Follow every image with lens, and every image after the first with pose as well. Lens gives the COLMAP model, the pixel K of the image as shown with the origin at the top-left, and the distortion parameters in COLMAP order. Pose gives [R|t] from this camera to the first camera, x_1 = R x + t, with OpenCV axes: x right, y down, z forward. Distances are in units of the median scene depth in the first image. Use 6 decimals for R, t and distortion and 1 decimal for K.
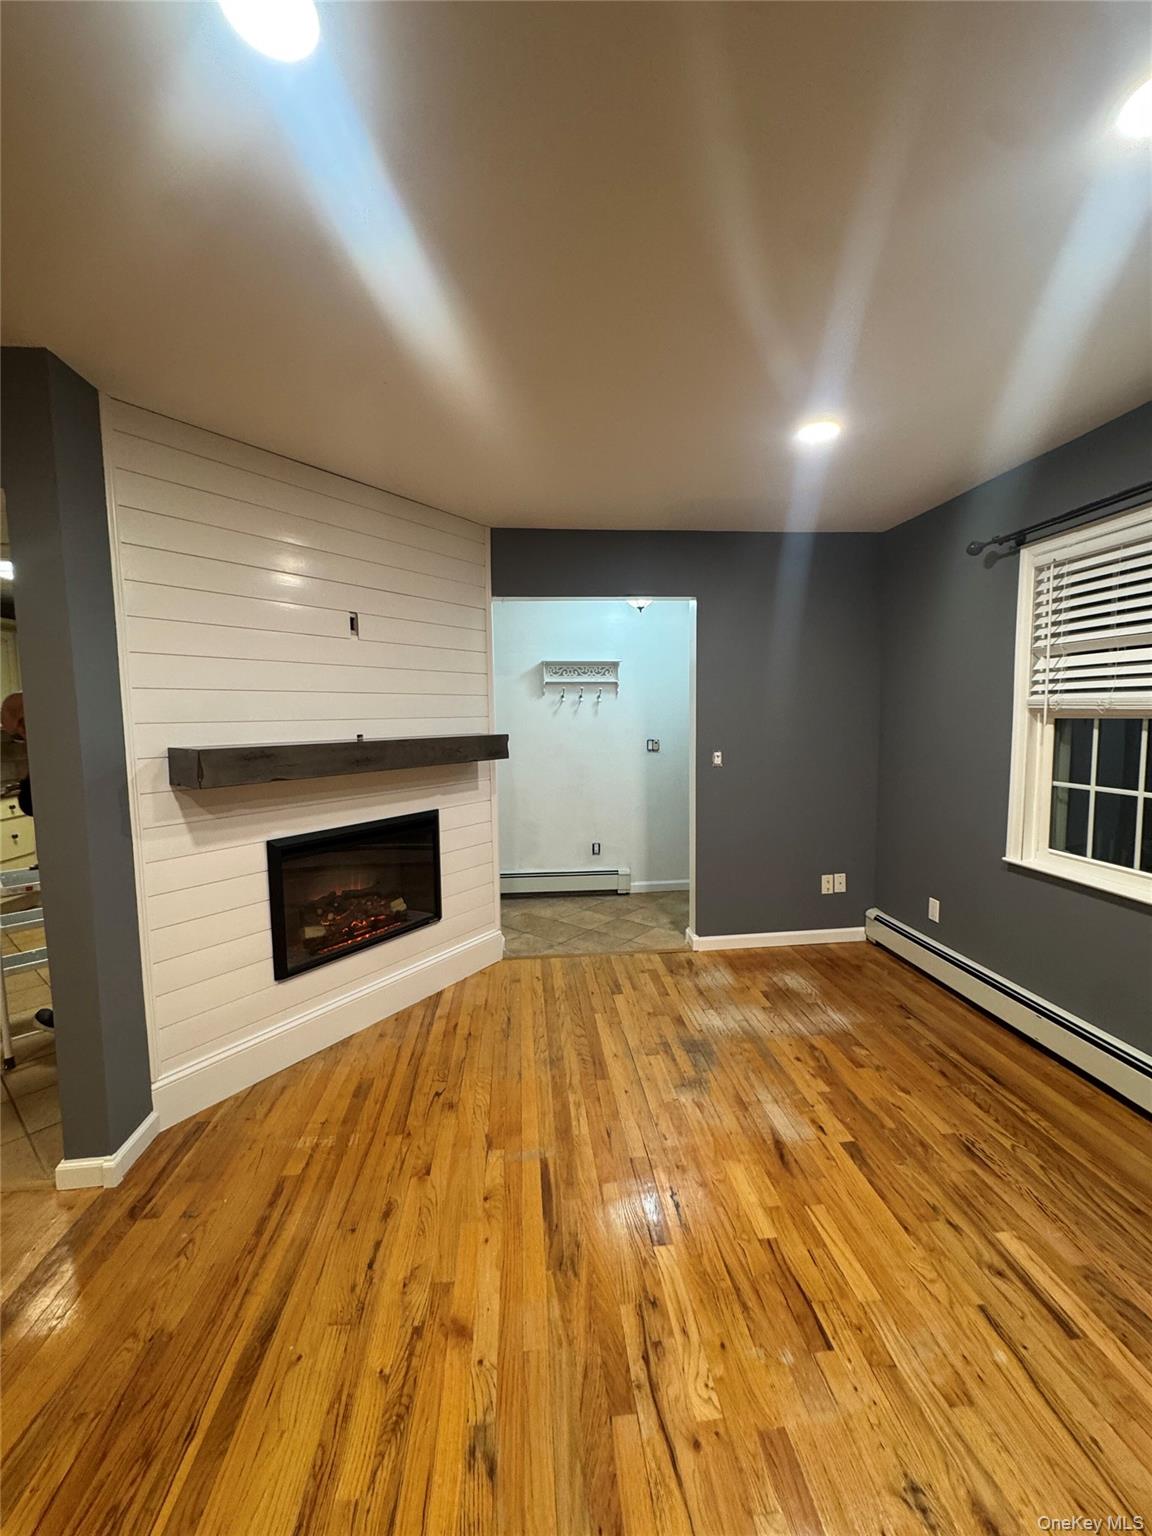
lens RADIAL K [[610.5, 0, 577.3], [0, 610.5, 765.4], [0, 0, 1]] dist [-0.001553, 0.000161]
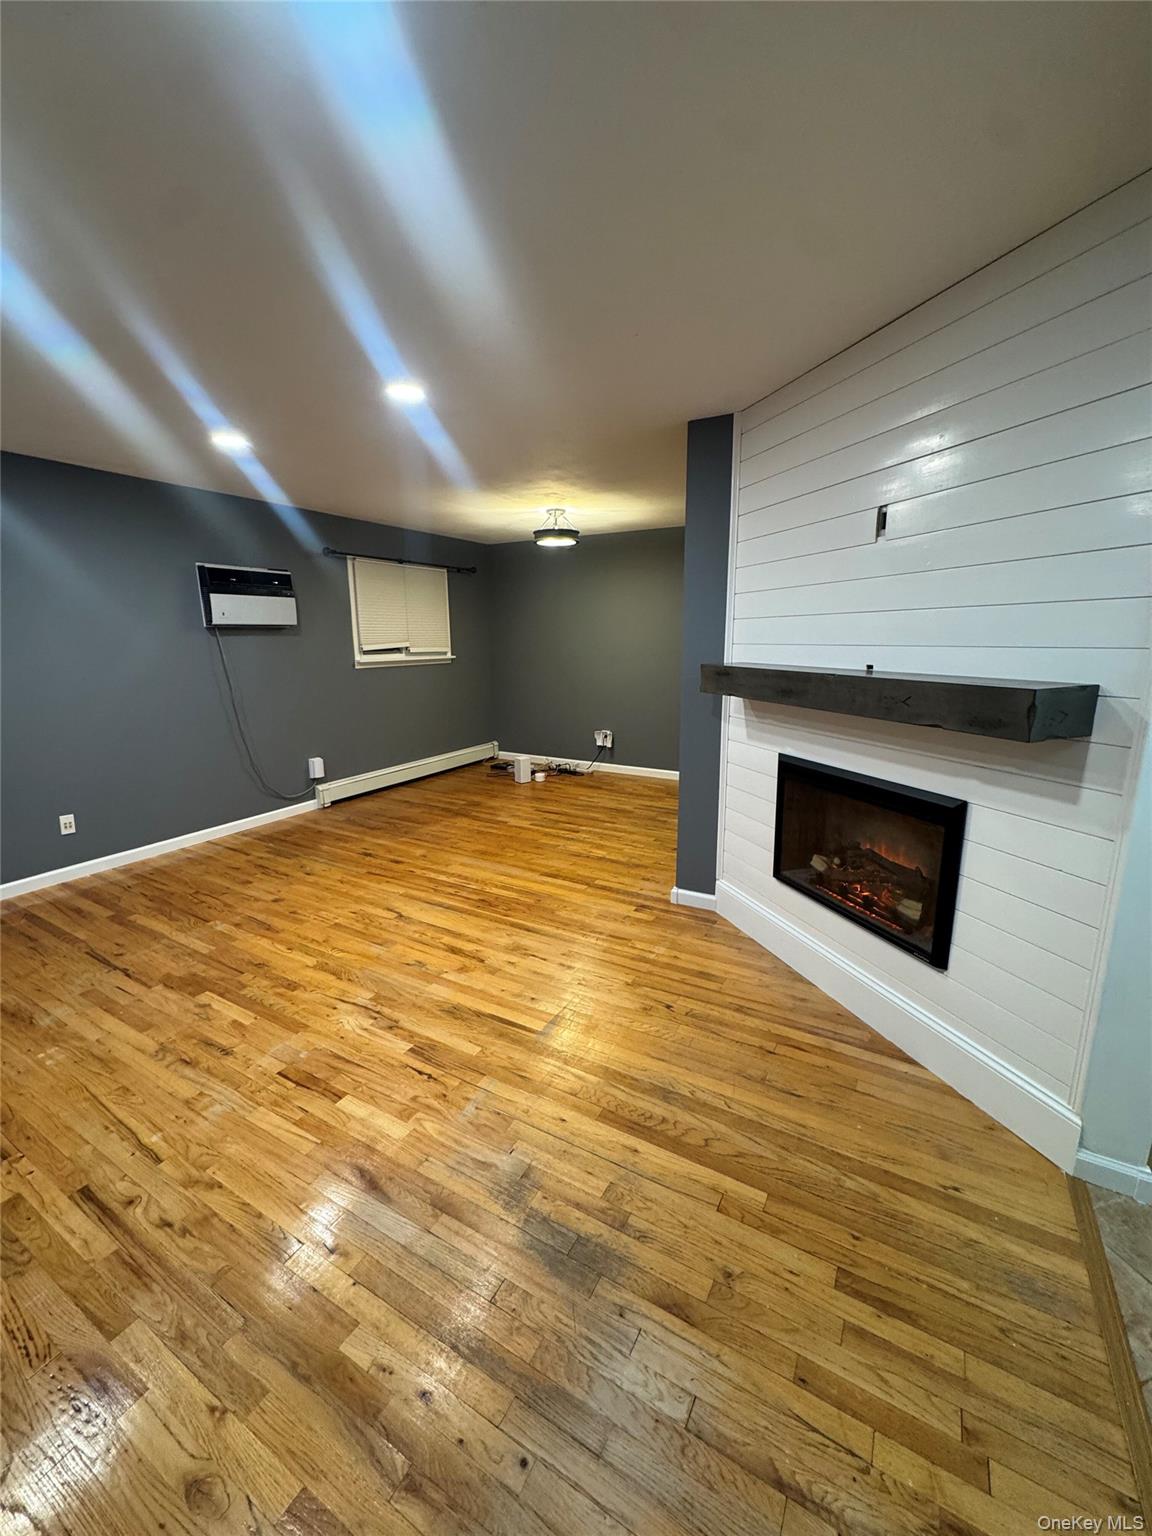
lens RADIAL K [[610.5, 0, 577.3], [0, 610.5, 765.4], [0, 0, 1]] dist [-0.001553, 0.000161]
pose [[-0.576829, 0.188488, -0.794821, 0.577006], [-0.049930, 0.963059, 0.264620, -0.127301], [0.815338, 0.192326, -0.546109, 1.258511]]
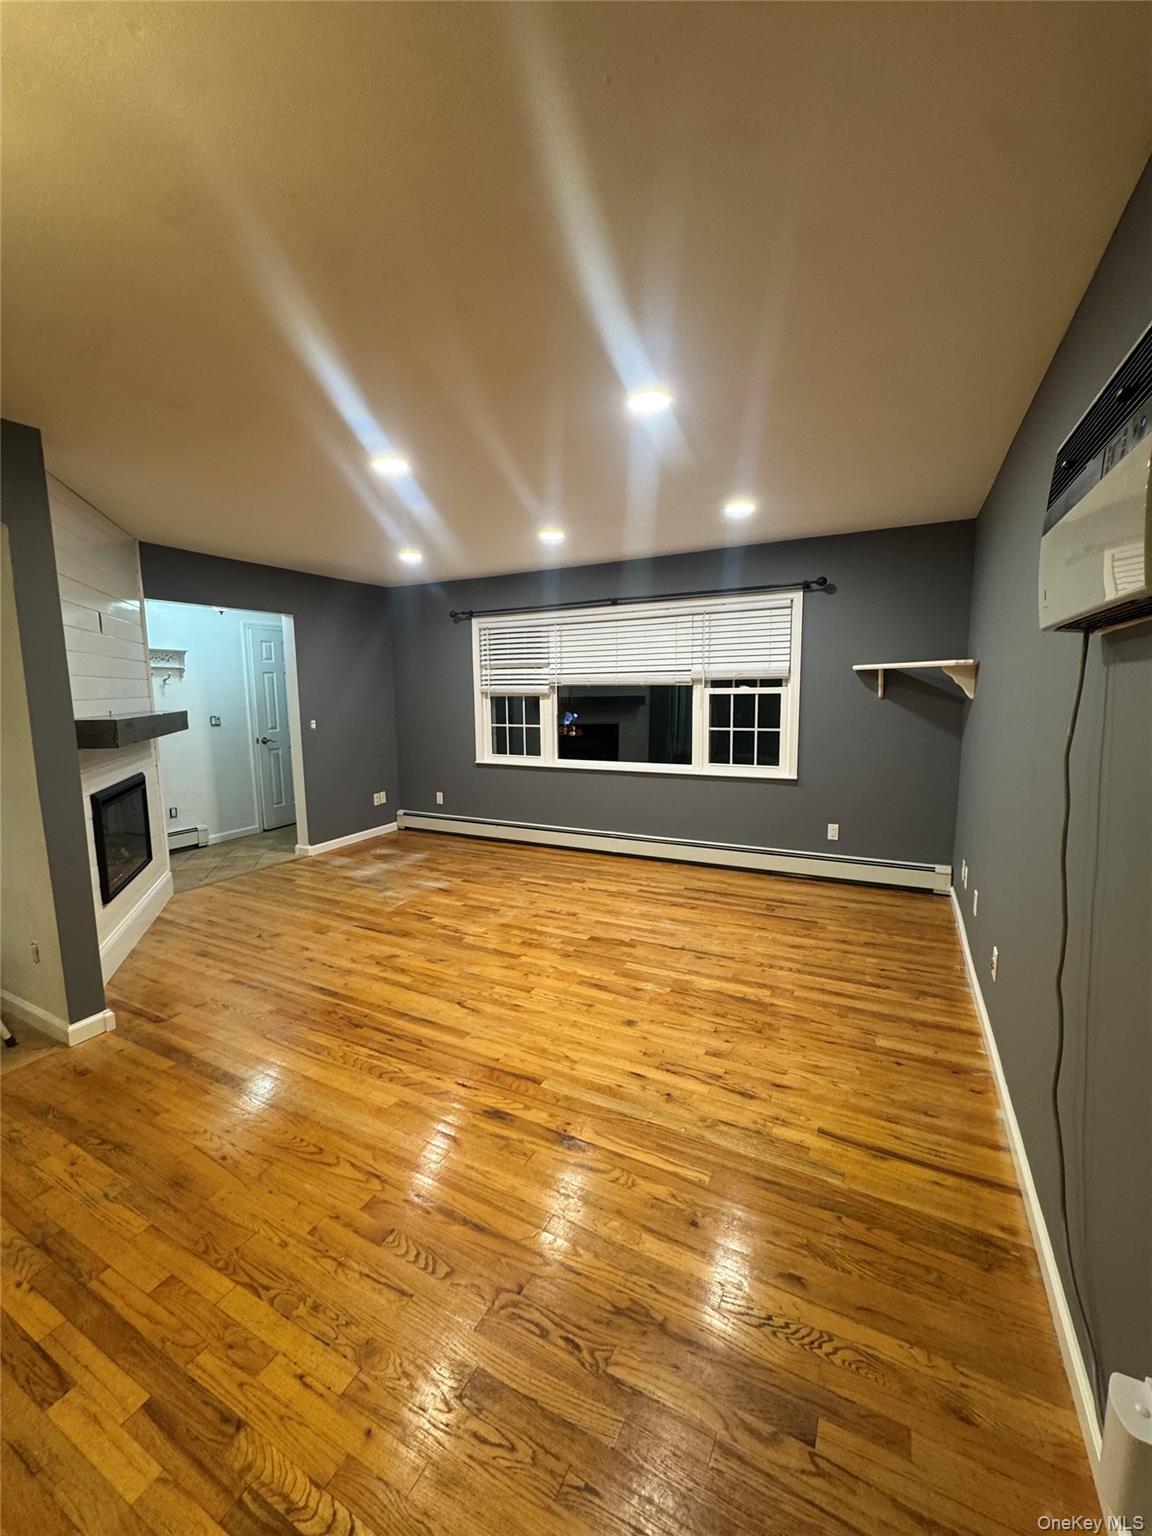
lens RADIAL K [[610.5, 0, 577.3], [0, 610.5, 765.4], [0, 0, 1]] dist [-0.001553, 0.000161]
pose [[0.545017, -0.095695, 0.832946, -0.966665], [0.072022, 0.995136, 0.067203, 0.048939], [-0.835326, 0.023364, 0.549258, -0.517672]]
